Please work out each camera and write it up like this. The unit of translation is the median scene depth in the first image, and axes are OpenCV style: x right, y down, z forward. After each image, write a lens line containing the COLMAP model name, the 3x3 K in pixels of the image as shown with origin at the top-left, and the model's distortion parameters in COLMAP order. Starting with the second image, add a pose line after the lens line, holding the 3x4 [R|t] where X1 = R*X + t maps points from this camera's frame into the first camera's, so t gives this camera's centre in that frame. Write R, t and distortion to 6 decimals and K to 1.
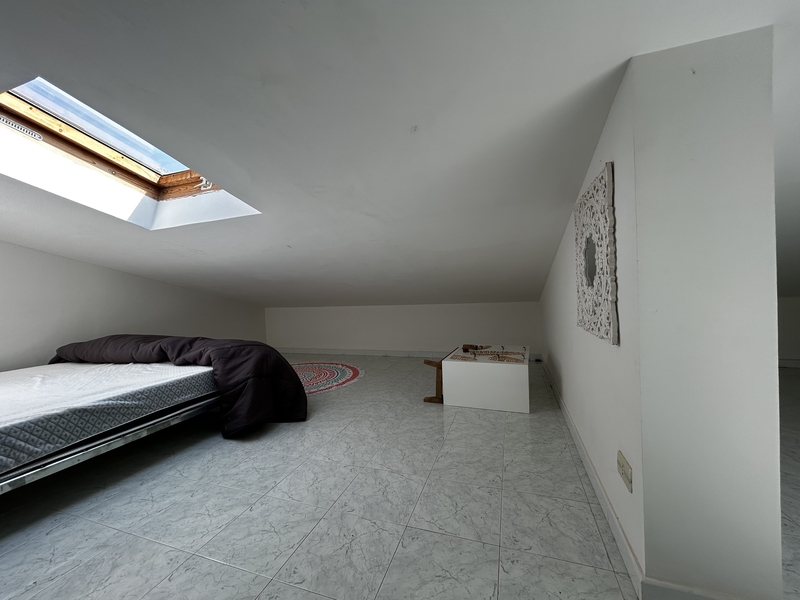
lens RADIAL K [[320.7, 0, 400.2], [0, 320.7, 301.7], [0, 0, 1]] dist [-0.000684, 0.000102]
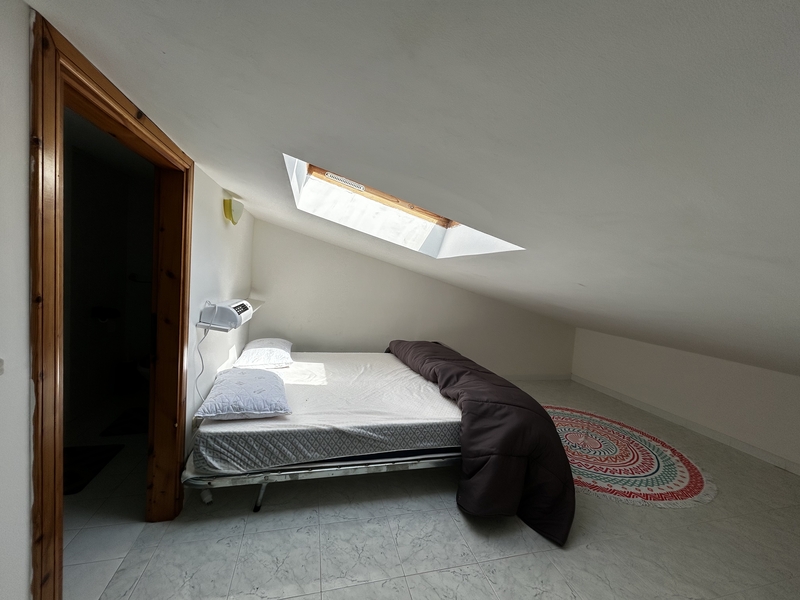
lens RADIAL K [[320.7, 0, 397.3], [0, 320.7, 299.5], [0, 0, 1]] dist [-0.000684, 0.000102]
pose [[0.555278, 0.139004, -0.819966, -0.012304], [-0.119176, 0.989057, 0.086963, -0.172147], [0.823081, 0.049431, 0.565768, 0.346934]]
